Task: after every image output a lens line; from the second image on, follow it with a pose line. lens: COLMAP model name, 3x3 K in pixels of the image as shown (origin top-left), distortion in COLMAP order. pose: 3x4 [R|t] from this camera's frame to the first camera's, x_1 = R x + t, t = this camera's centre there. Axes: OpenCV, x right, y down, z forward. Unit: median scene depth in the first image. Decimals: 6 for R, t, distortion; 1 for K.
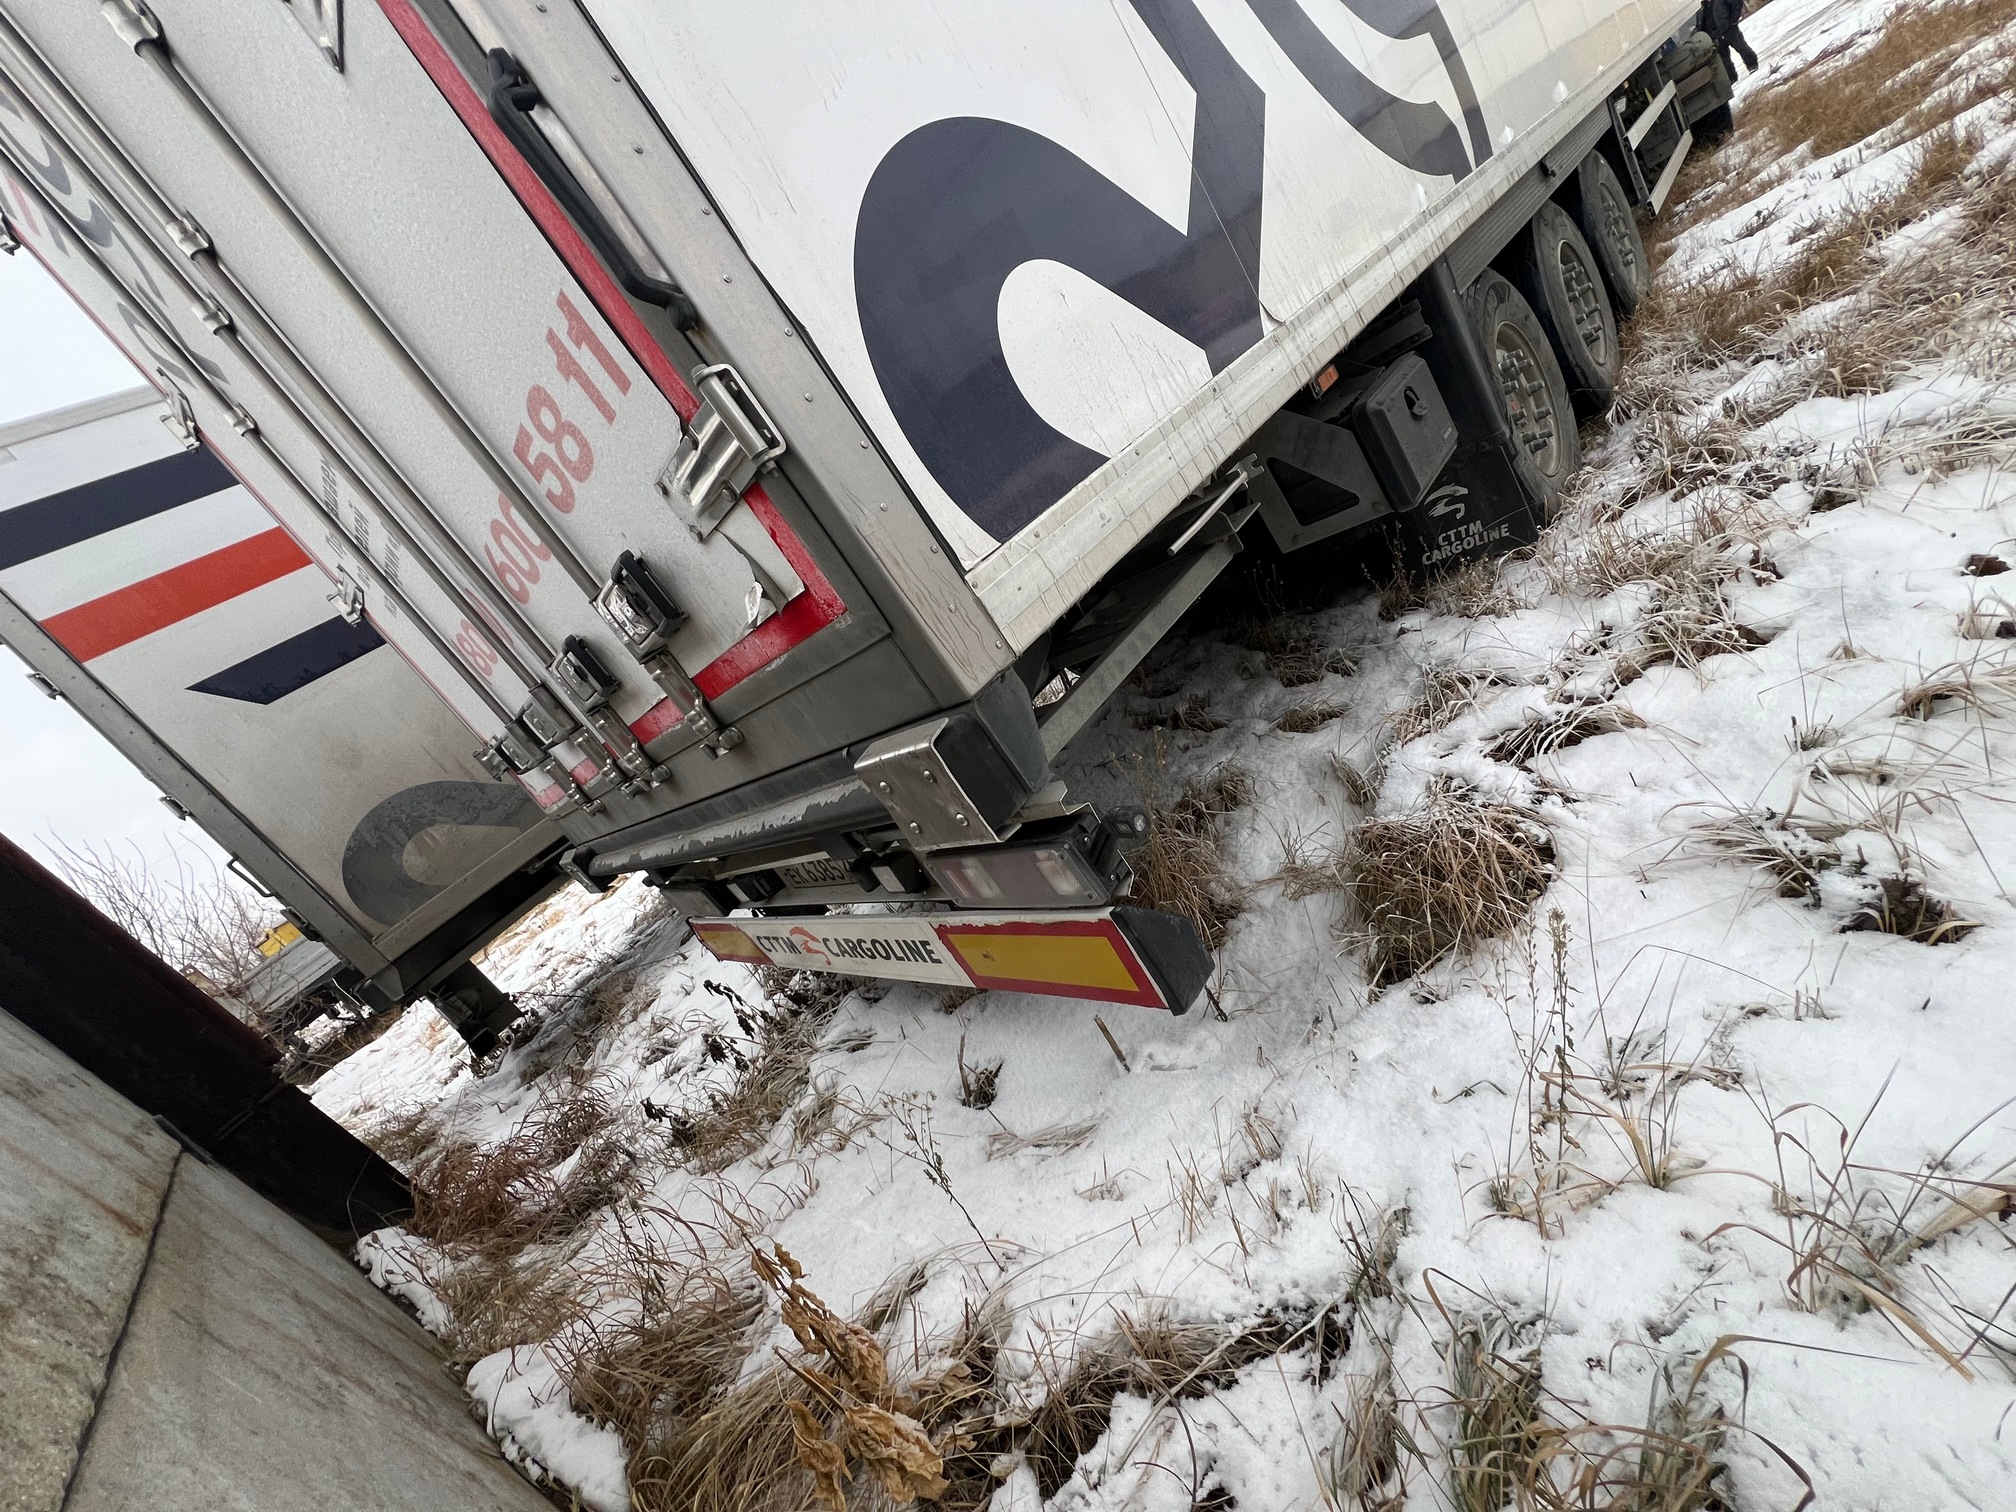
lens RADIAL K [[807.4, 0, 1008.0], [0, 807.4, 756.0], [0, 0, 1]] dist [-0.000143, 0.000376]
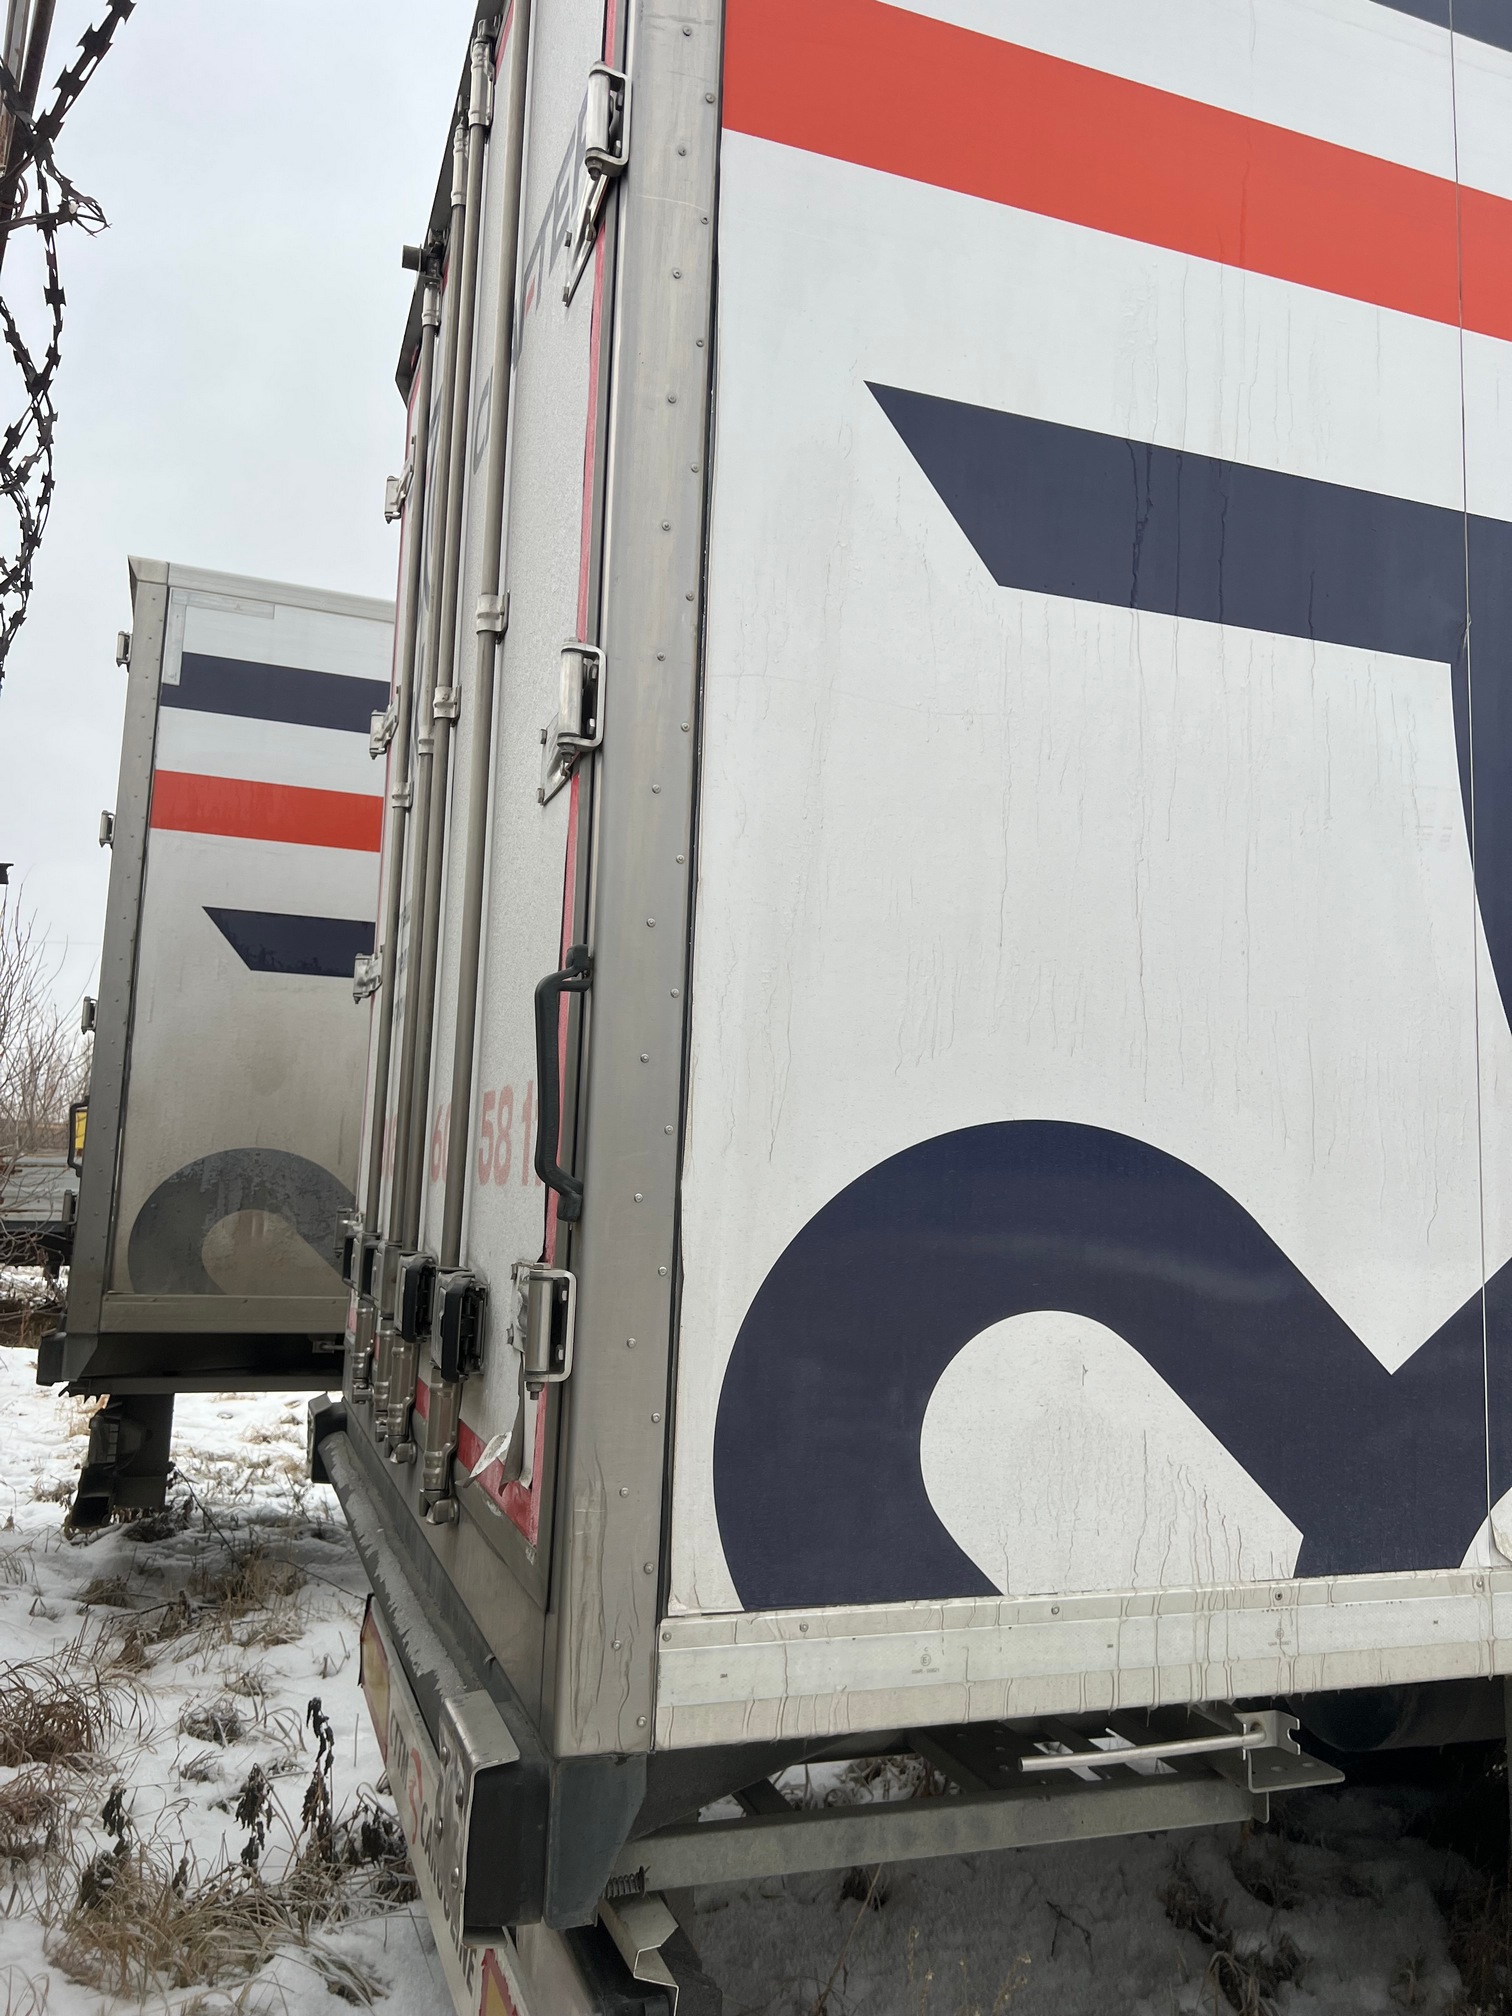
lens RADIAL K [[1531.0, 0, 756.0], [0, 1531.0, 1008.0], [0, 0, 1]] dist [0.051656, -0.055118]
pose [[0.716950, 0.531734, -0.450824, 0.132002], [-0.644121, 0.752617, -0.136663, -0.186709], [0.266629, 0.388365, 0.882089, -0.186811]]
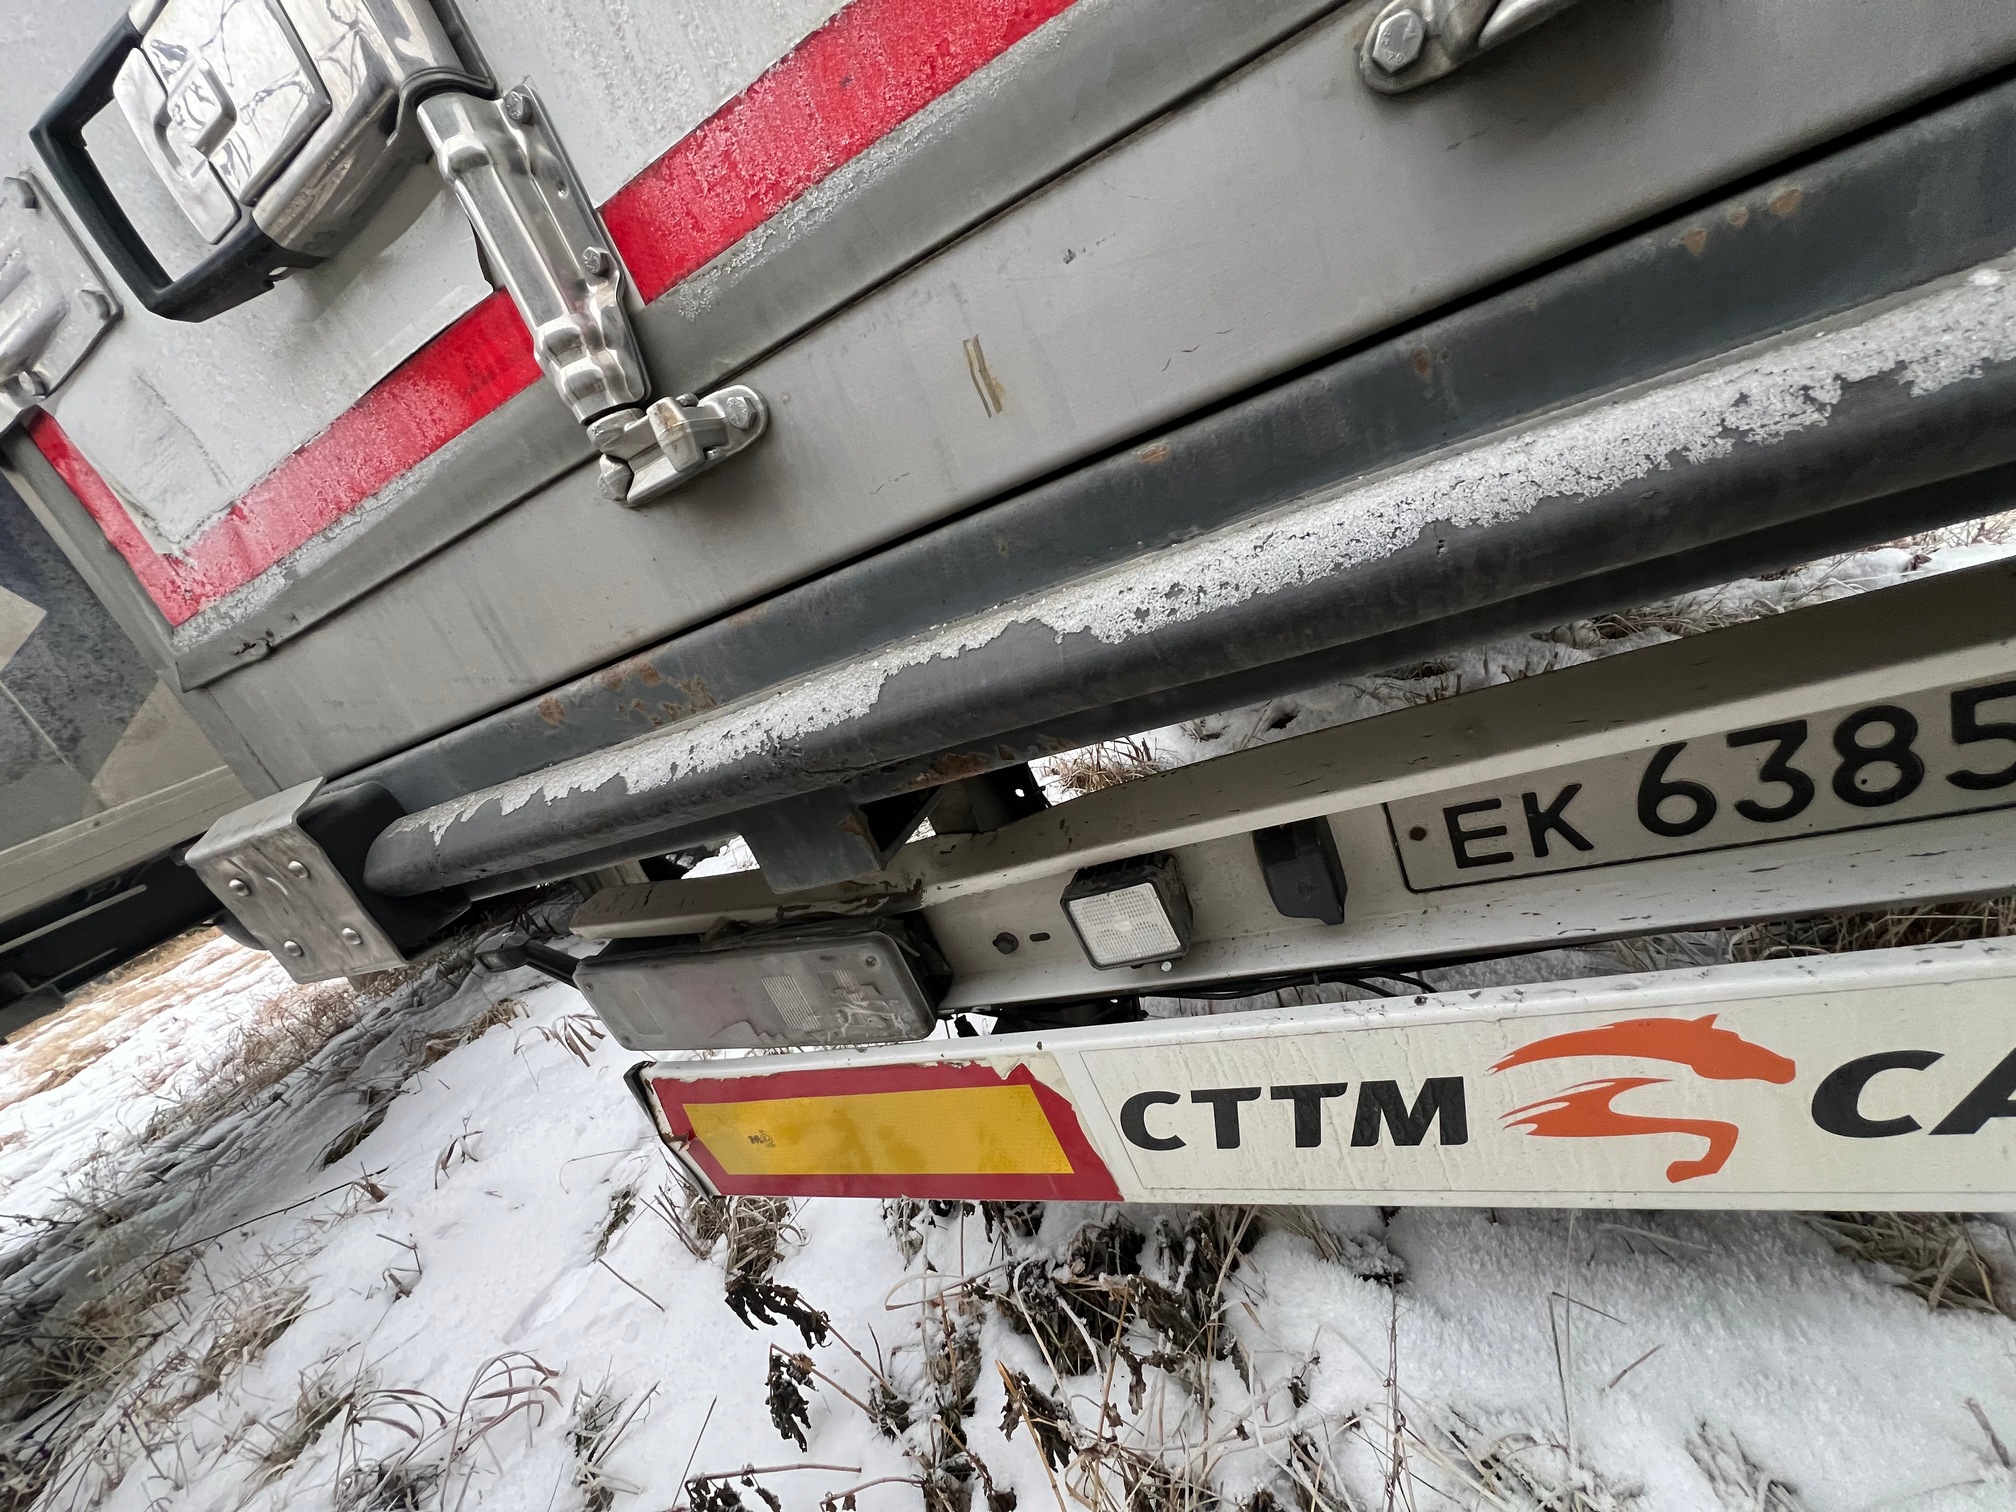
lens RADIAL K [[807.4, 0, 1008.0], [0, 807.4, 756.0], [0, 0, 1]] dist [-0.000143, 0.000376]
pose [[0.919241, 0.102423, 0.380139, -0.422089], [-0.028035, 0.980144, -0.196294, 0.145688], [-0.392696, 0.169784, 0.903860, 0.666547]]
